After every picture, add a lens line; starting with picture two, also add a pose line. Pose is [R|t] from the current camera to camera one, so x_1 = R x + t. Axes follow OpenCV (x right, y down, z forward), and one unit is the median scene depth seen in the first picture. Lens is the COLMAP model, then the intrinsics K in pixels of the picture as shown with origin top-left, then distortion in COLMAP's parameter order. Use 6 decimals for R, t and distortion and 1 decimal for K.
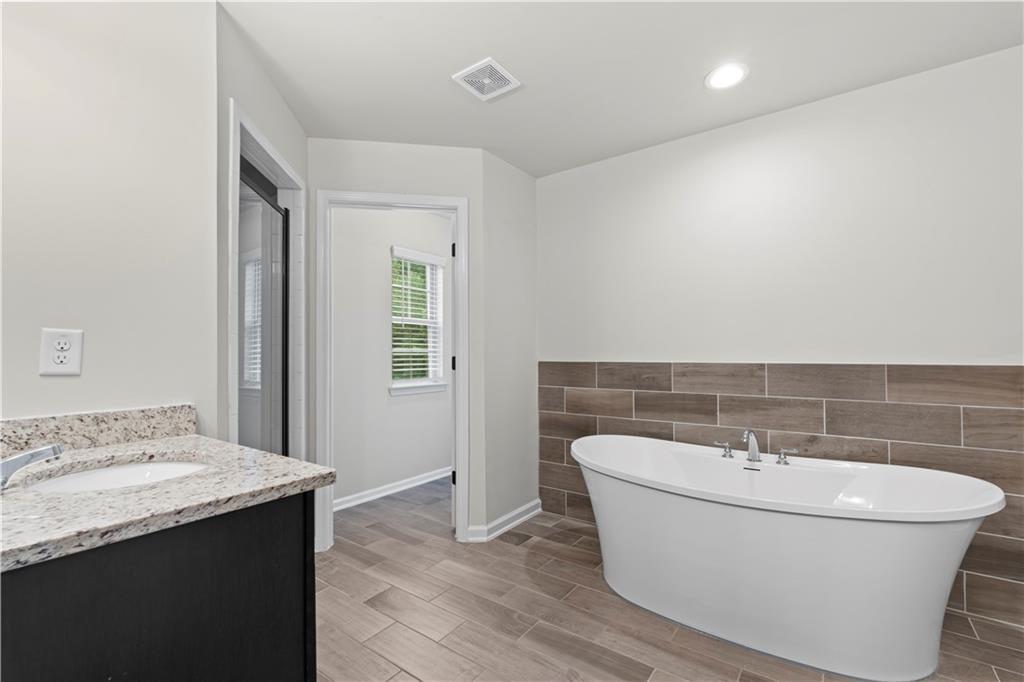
lens RADIAL K [[452.2, 0, 507.4], [0, 452.2, 345.1], [0, 0, 1]] dist [-0.005272, -0.001484]
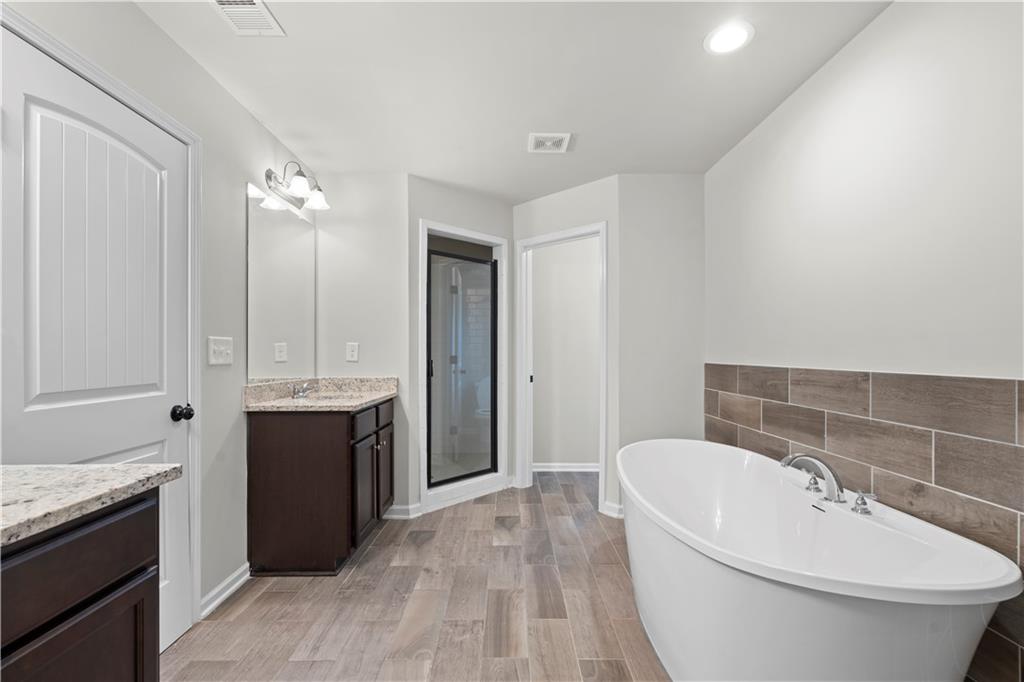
lens RADIAL K [[452.2, 0, 504.9], [0, 452.2, 350.6], [0, 0, 1]] dist [-0.005272, -0.001484]
pose [[0.588714, 0.003691, -0.808333, 0.805277], [0.008744, 0.999902, 0.010935, -0.006498], [0.808294, -0.013505, 0.588624, 0.114357]]
